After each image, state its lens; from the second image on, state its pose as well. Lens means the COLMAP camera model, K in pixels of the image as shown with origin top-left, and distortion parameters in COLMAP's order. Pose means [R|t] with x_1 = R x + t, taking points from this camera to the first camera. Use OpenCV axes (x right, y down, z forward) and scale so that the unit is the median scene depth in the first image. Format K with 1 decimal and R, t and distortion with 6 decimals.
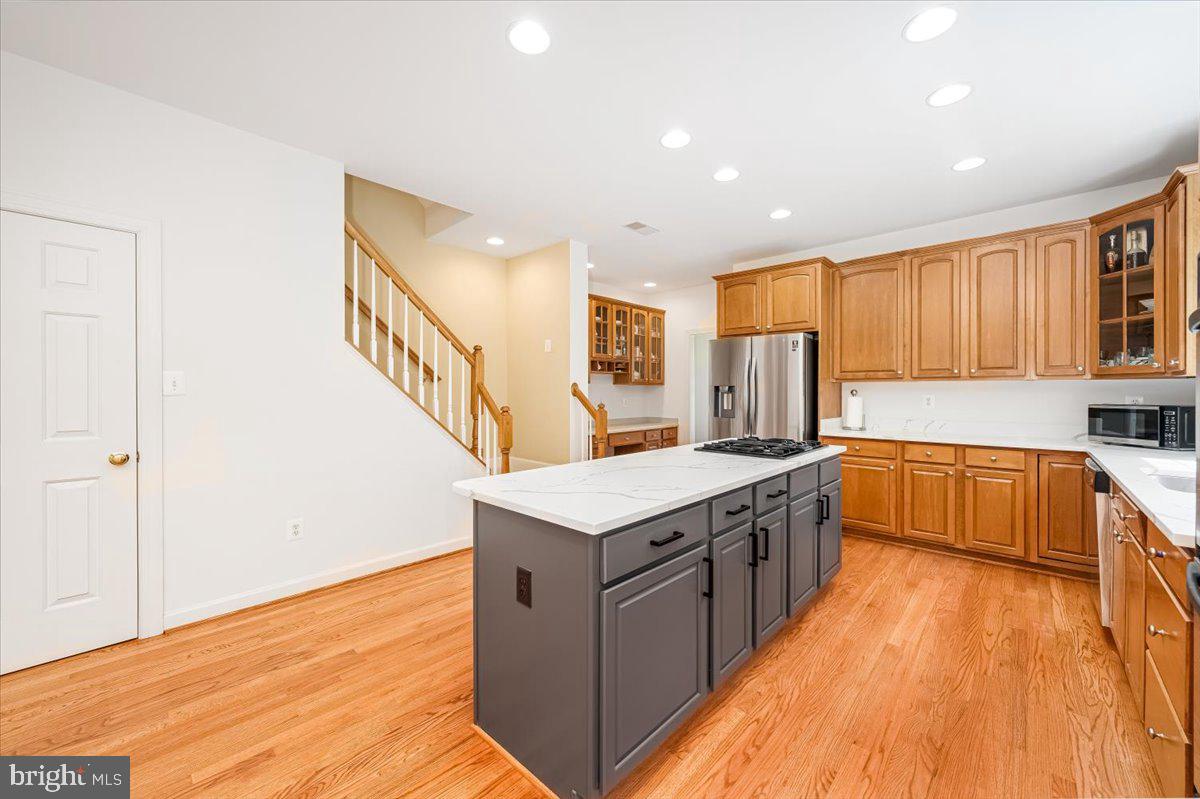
lens RADIAL K [[446.3, 0, 602.9], [0, 446.3, 391.8], [0, 0, 1]] dist [-0.003928, -0.000154]
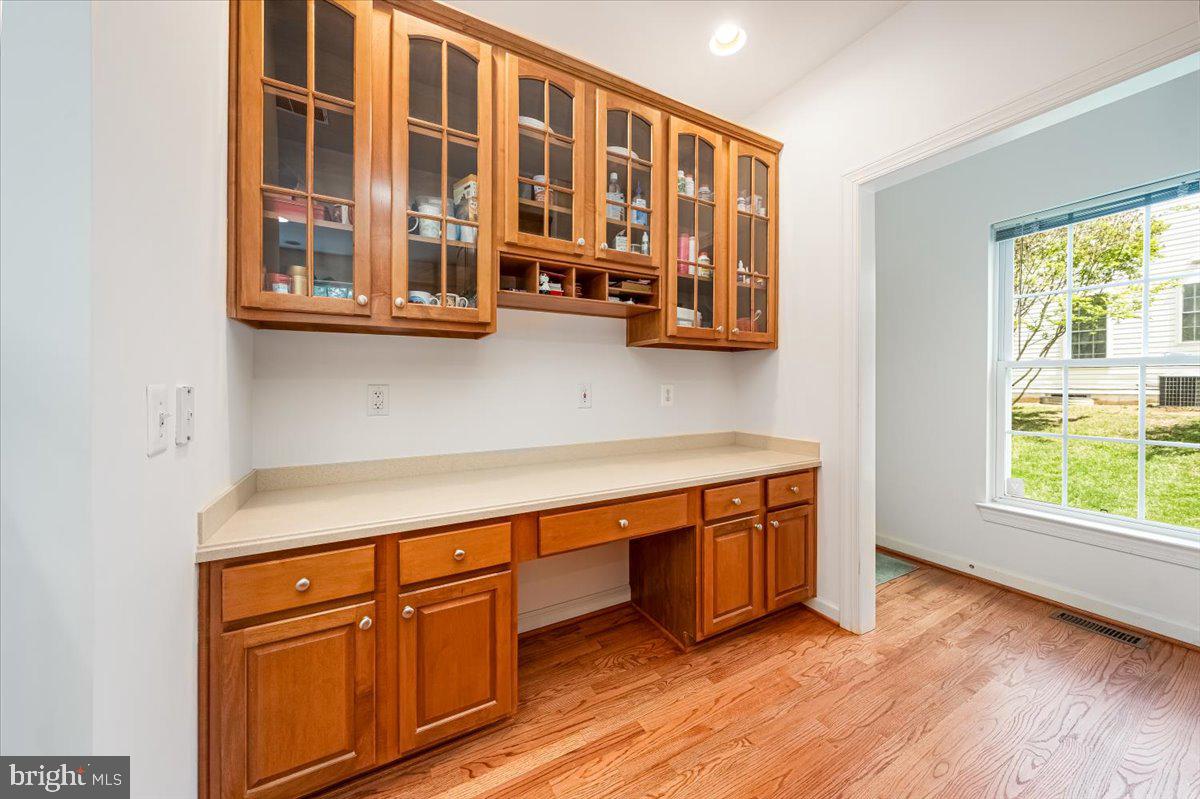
lens RADIAL K [[423.4, 0, 588.7], [0, 423.4, 388.3], [0, 0, 1]] dist [-0.002686, 0.000301]
pose [[0.949485, 0.004729, -0.313776, 0.171915], [-0.002072, 0.999959, 0.008799, 0.024655], [0.313804, -0.007705, 0.949456, 1.072221]]
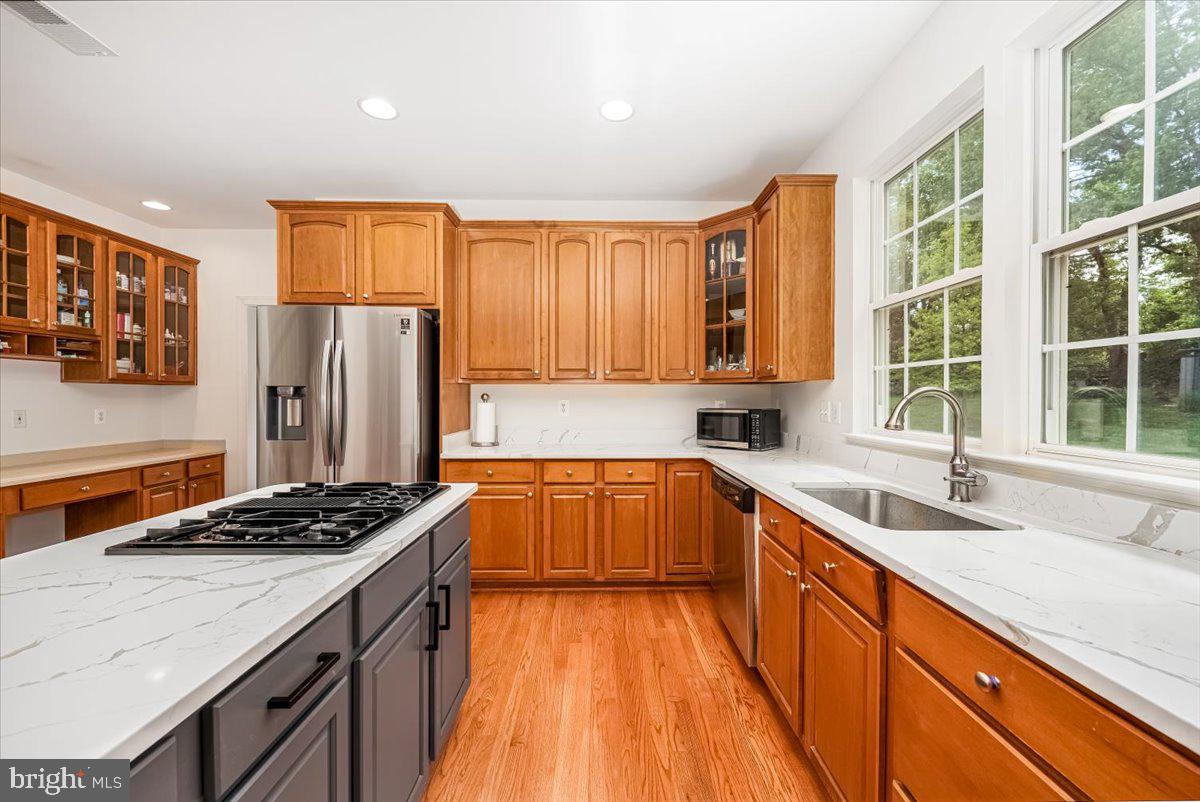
lens RADIAL K [[469.7, 0, 603.6], [0, 469.7, 401.2], [0, 0, 1]] dist [-0.002987, -0.000860]
pose [[0.719343, -0.006824, 0.694622, 0.161367], [0.000375, 0.999955, 0.009435, 0.000871], [-0.694655, -0.006526, 0.719313, 0.300228]]
